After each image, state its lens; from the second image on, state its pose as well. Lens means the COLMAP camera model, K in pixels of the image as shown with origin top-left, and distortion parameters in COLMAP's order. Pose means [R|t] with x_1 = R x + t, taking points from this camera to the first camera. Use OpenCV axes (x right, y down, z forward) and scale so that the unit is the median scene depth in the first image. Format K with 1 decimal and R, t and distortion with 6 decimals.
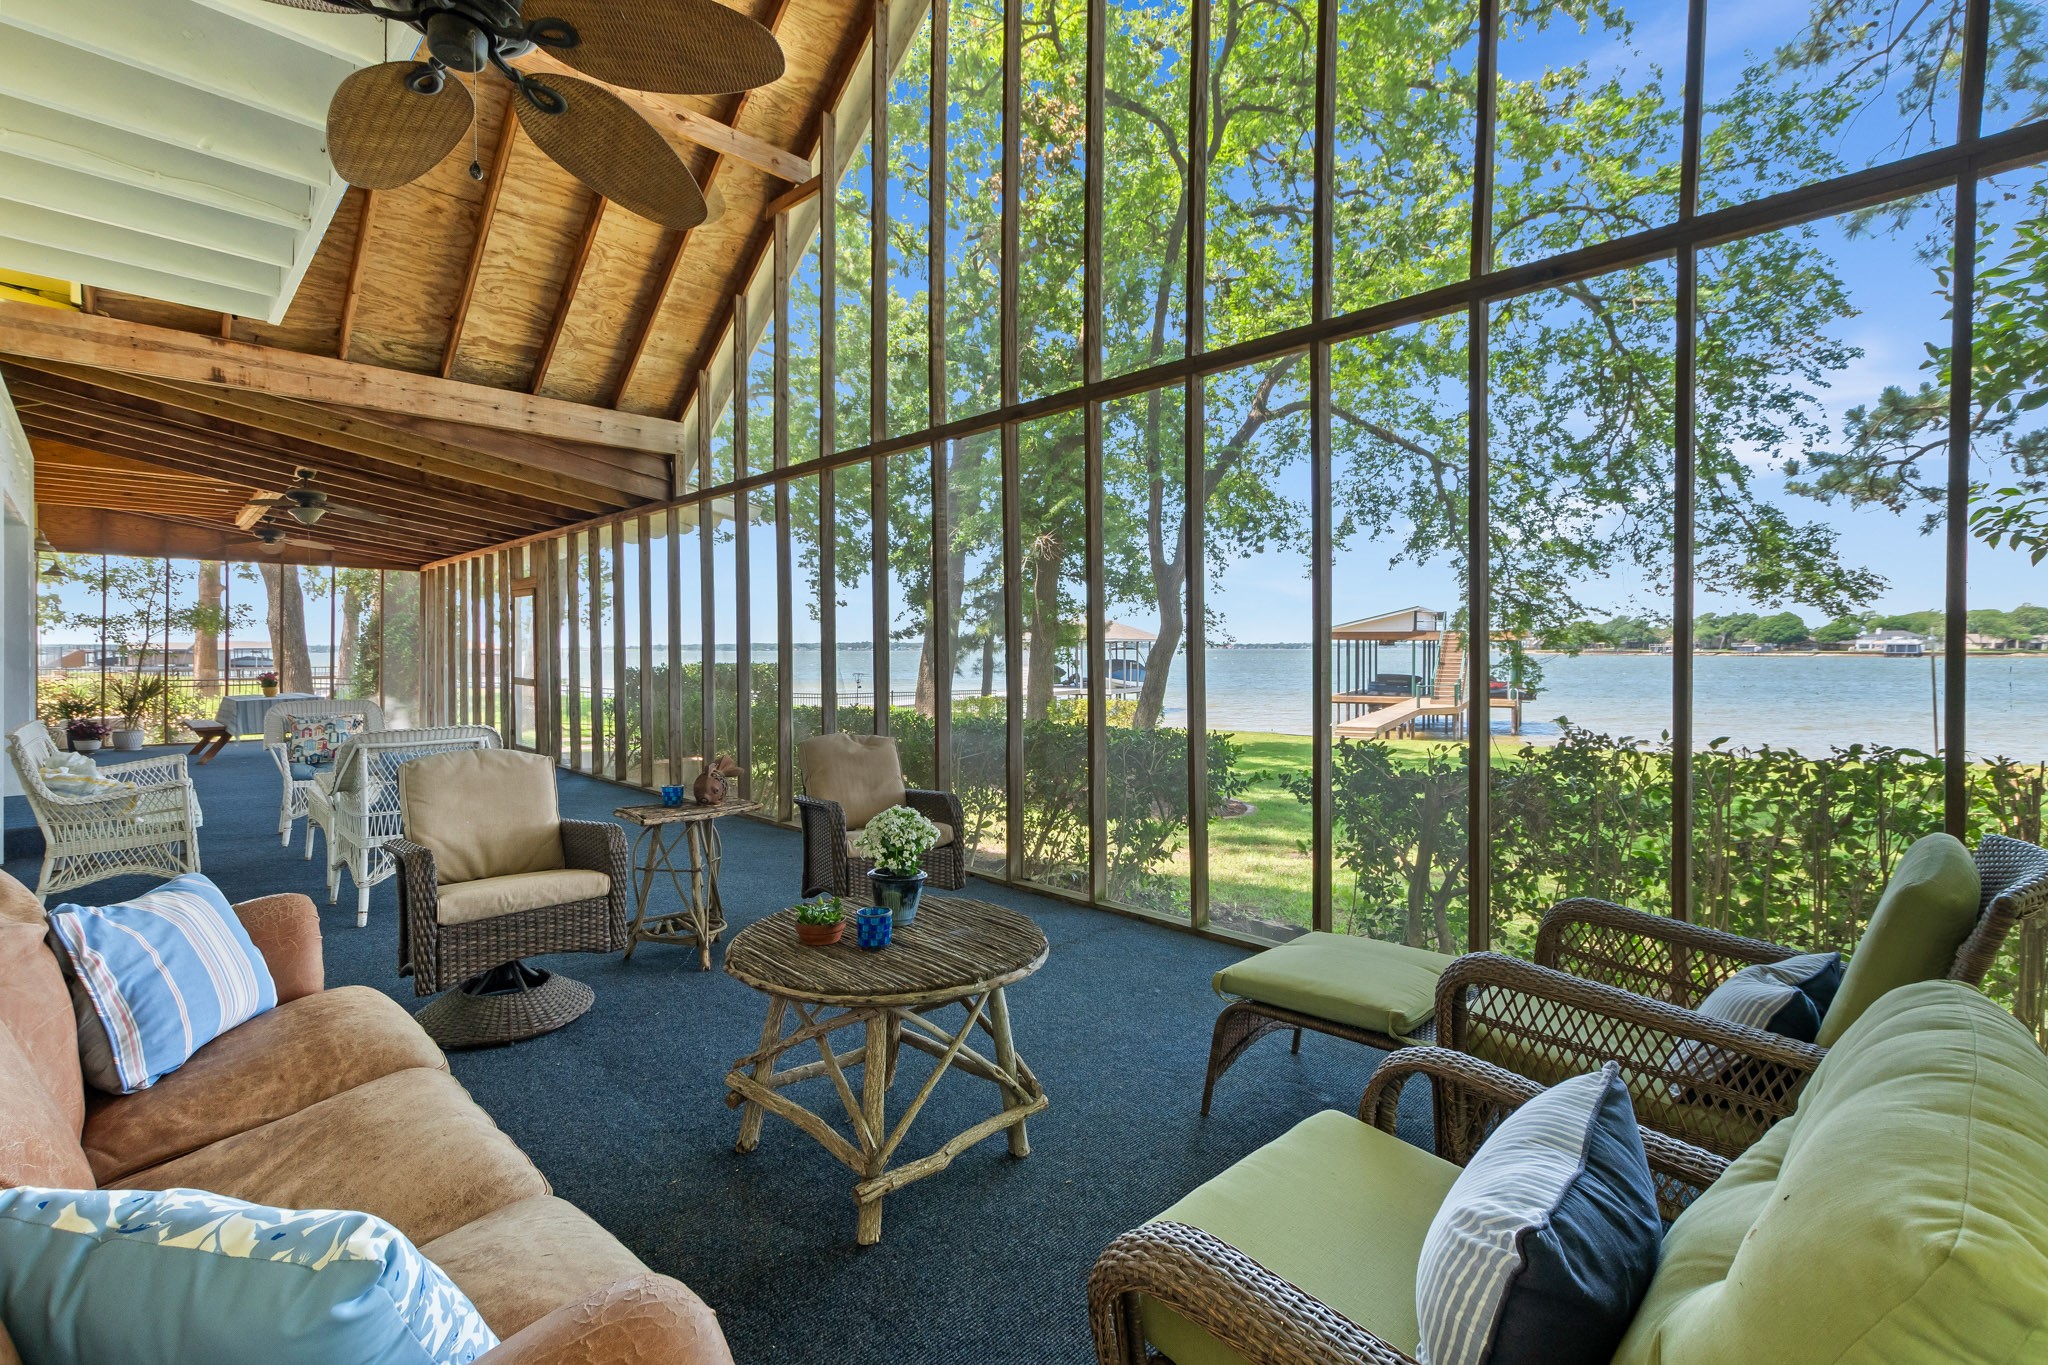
lens RADIAL K [[901.3, 0, 1058.1], [0, 901.3, 650.7], [0, 0, 1]] dist [0.010404, -0.005173]
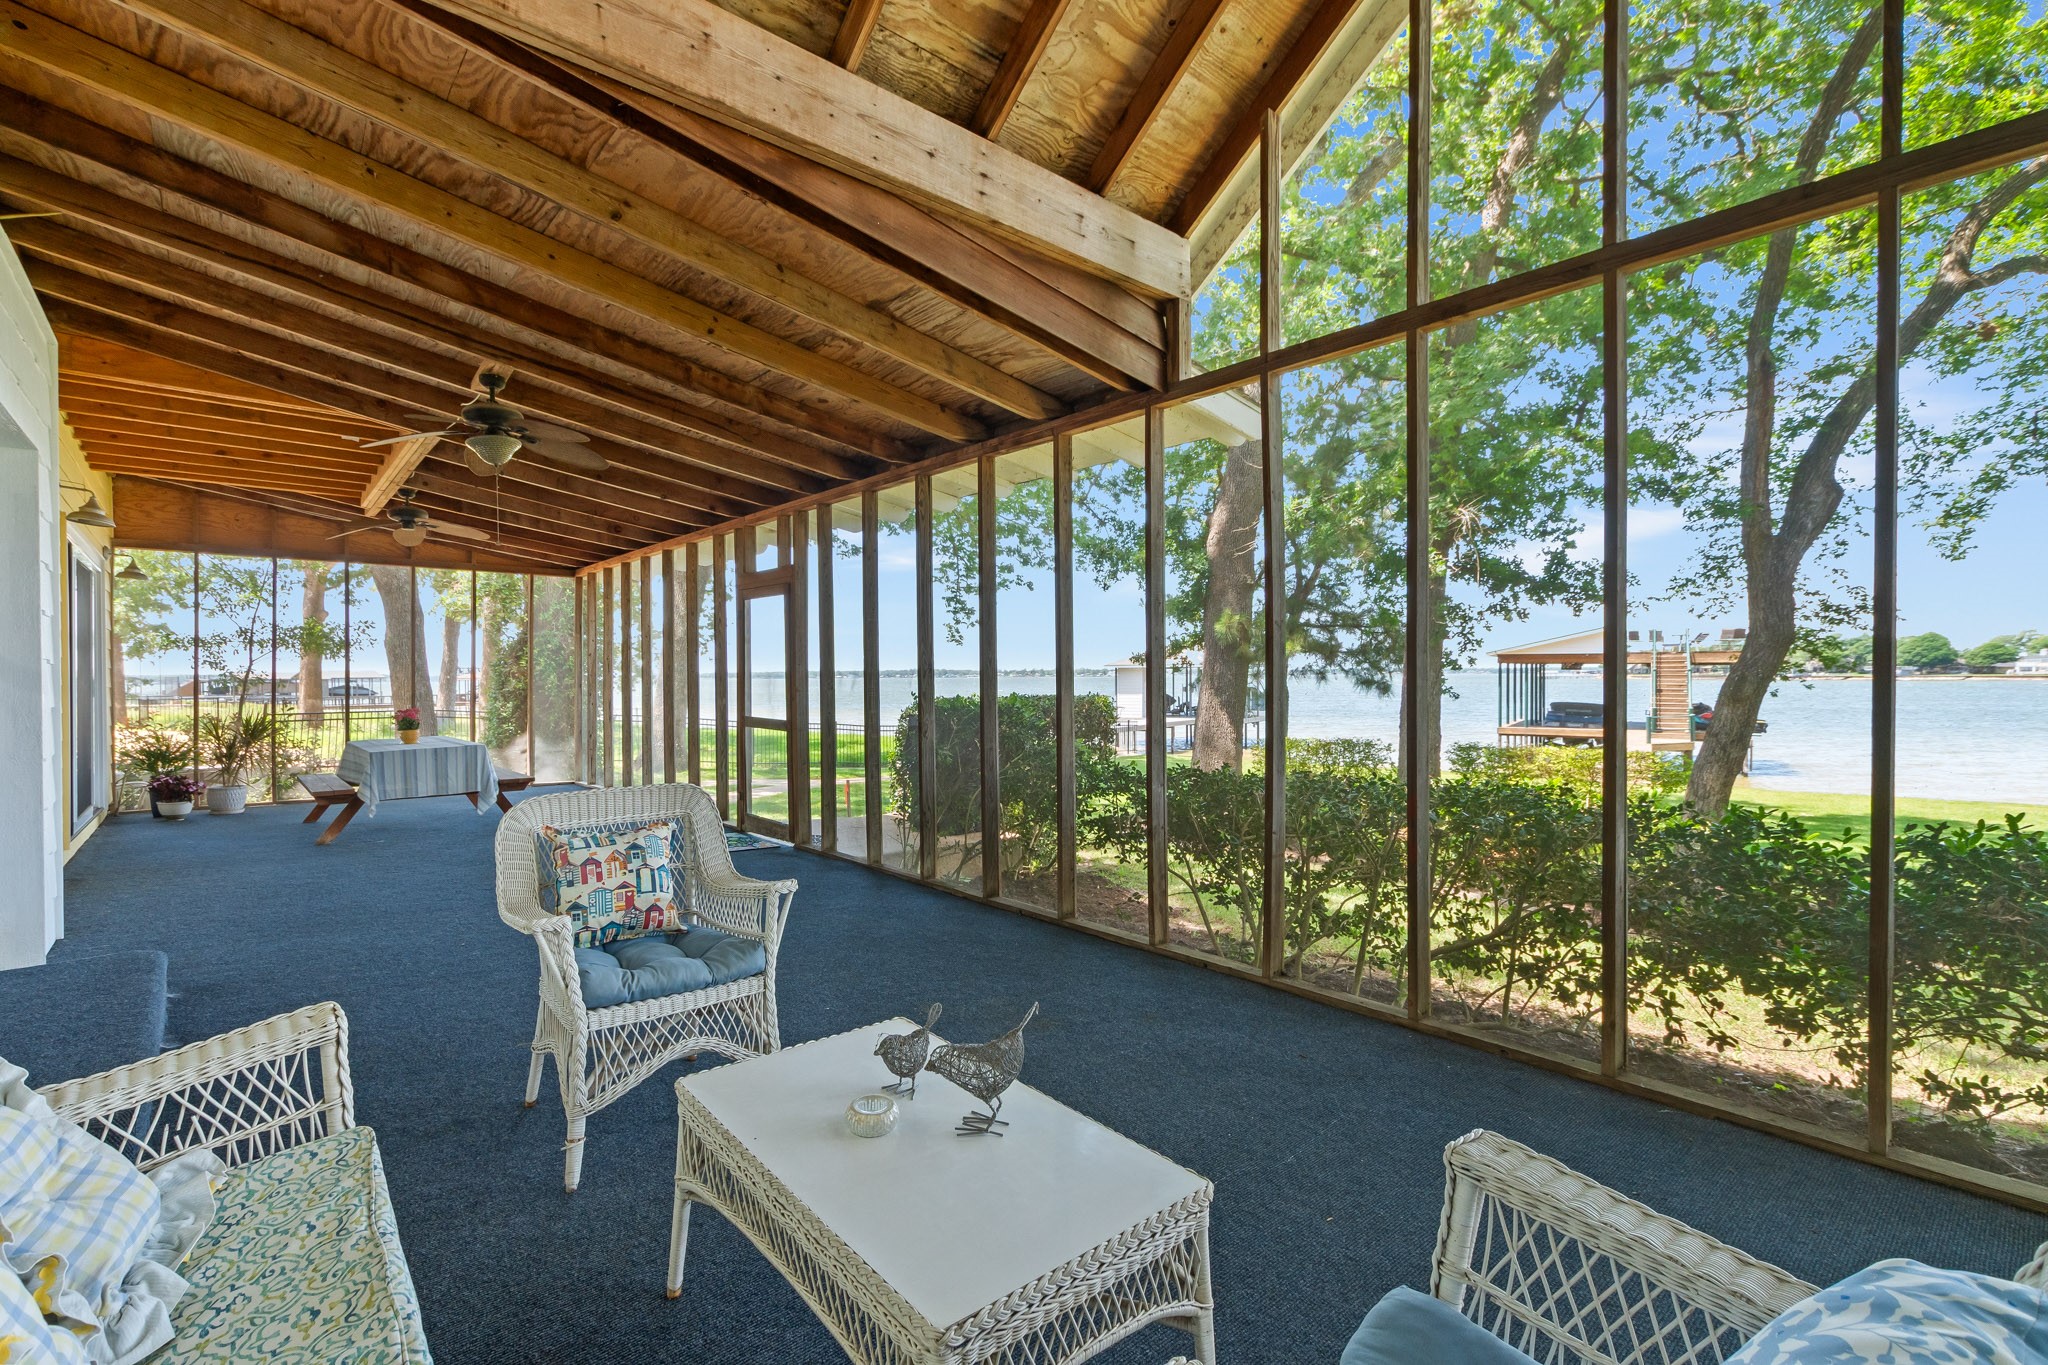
lens RADIAL K [[891.3, 0, 1012.6], [0, 891.3, 683.7], [0, 0, 1]] dist [0.006514, 0.000182]
pose [[0.996306, -0.003091, -0.085824, -0.306171], [0.003686, 0.999970, 0.006775, 0.000218], [0.085800, -0.007066, 0.996287, 0.308873]]
